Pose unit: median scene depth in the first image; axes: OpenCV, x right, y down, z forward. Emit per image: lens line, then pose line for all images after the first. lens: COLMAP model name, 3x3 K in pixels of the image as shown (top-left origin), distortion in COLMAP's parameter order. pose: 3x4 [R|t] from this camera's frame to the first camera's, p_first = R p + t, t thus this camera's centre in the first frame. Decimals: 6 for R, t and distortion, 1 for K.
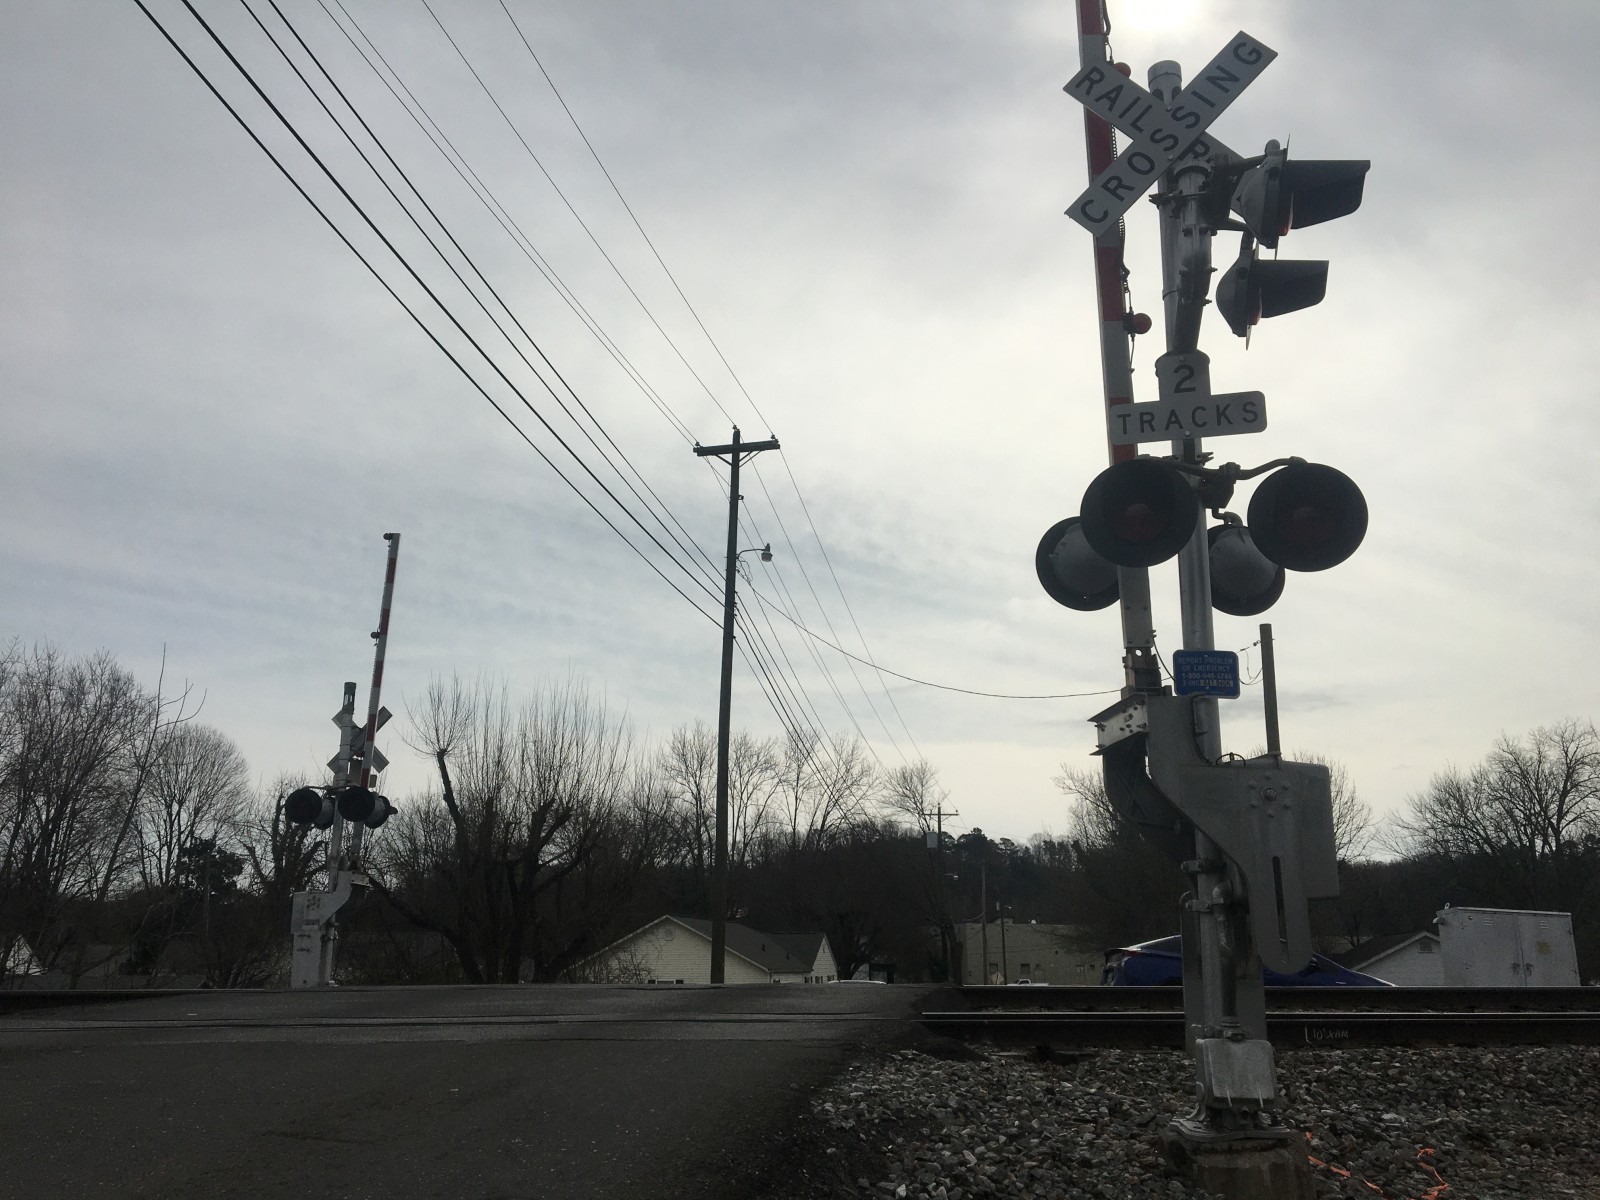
lens RADIAL K [[1364.1, 0, 824.9], [0, 1364.1, 607.5], [0, 0, 1]] dist [0.091403, -0.128978]
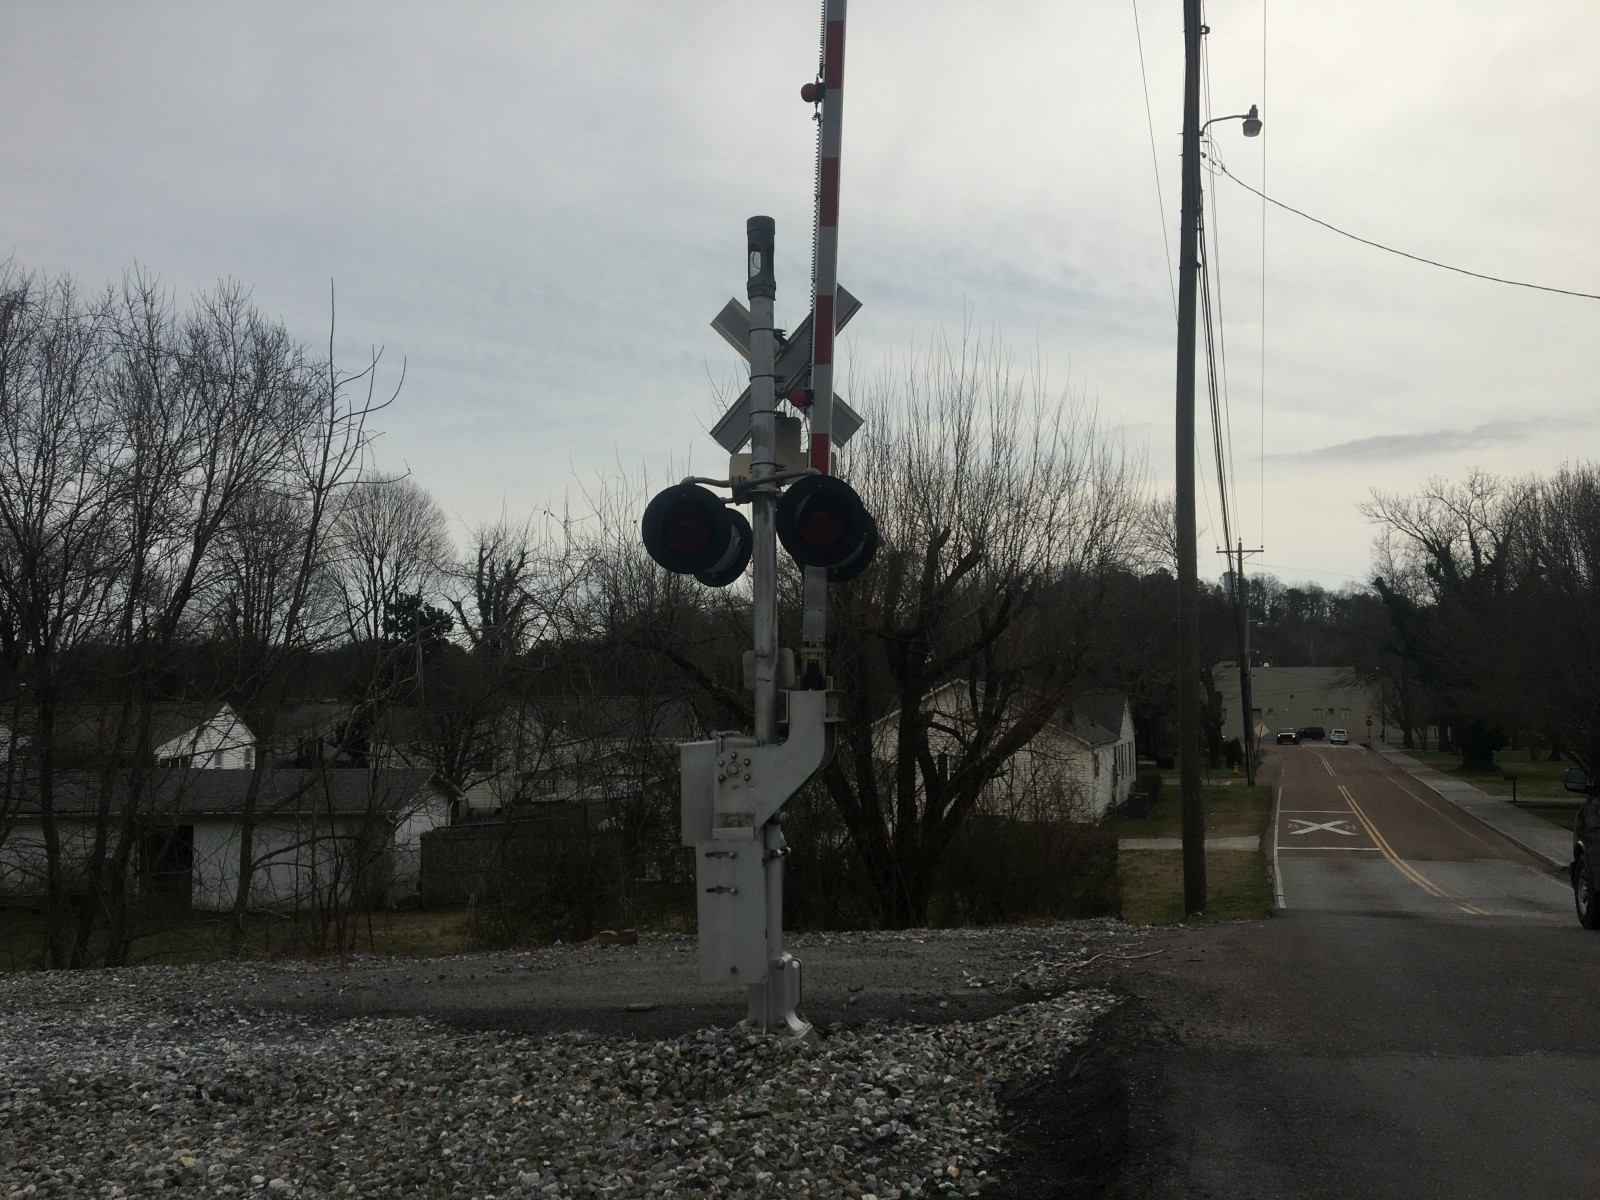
lens RADIAL K [[1364.1, 0, 798.2], [0, 1364.1, 591.6], [0, 0, 1]] dist [0.091403, -0.128978]
pose [[0.990305, -0.021264, -0.137270, -0.133651], [0.044584, 0.984586, 0.169122, 0.044304], [0.131558, -0.173603, 0.975989, 0.283444]]
